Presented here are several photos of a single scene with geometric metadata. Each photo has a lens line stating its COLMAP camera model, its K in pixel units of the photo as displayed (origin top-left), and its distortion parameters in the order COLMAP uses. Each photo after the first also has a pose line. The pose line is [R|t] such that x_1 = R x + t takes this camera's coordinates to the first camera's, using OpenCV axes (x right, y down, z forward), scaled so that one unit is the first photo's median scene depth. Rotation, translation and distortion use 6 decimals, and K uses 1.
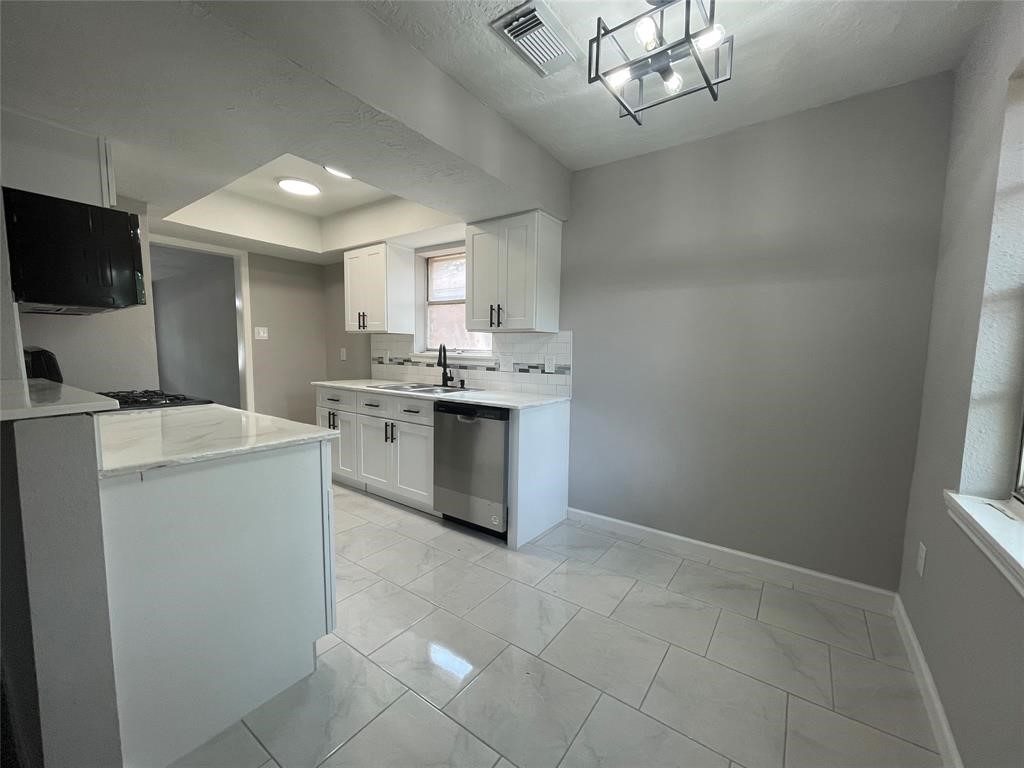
lens RADIAL K [[413.7, 0, 509.4], [0, 413.7, 386.9], [0, 0, 1]] dist [0.000791, -0.000070]
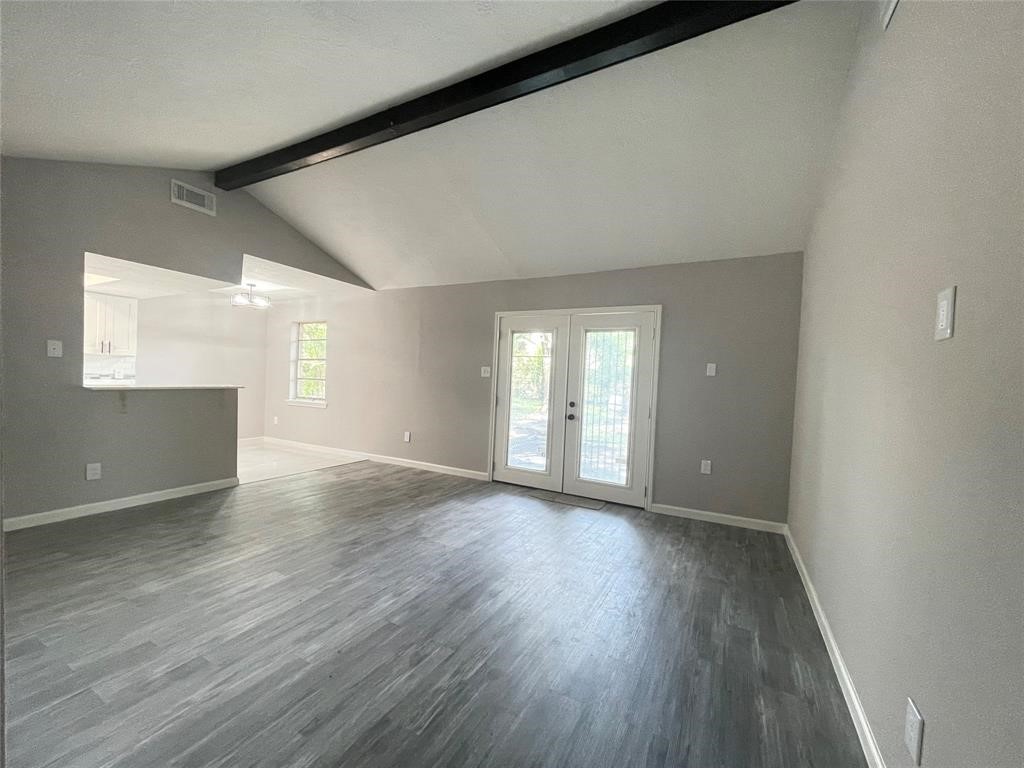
lens RADIAL K [[413.7, 0, 512.1], [0, 413.7, 386.7], [0, 0, 1]] dist [0.000791, -0.000070]
pose [[-0.124766, -0.042034, 0.991295, -1.678047], [0.048437, 0.997653, 0.048400, -0.003037], [-0.991003, 0.054054, -0.122437, -0.420239]]
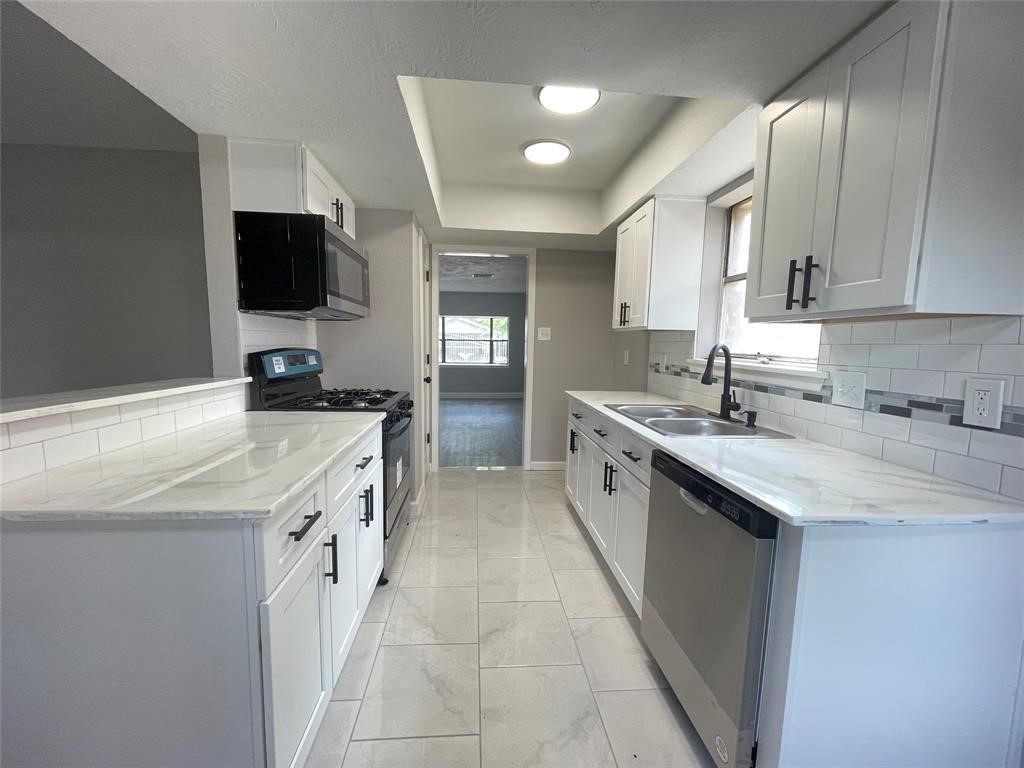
lens RADIAL K [[413.7, 0, 509.4], [0, 413.7, 385.4], [0, 0, 1]] dist [0.000791, -0.000070]
pose [[0.648165, 0.076643, -0.757633, 0.089687], [-0.079504, 0.996296, 0.032769, -0.043519], [0.757338, 0.038995, 0.651857, 0.396187]]
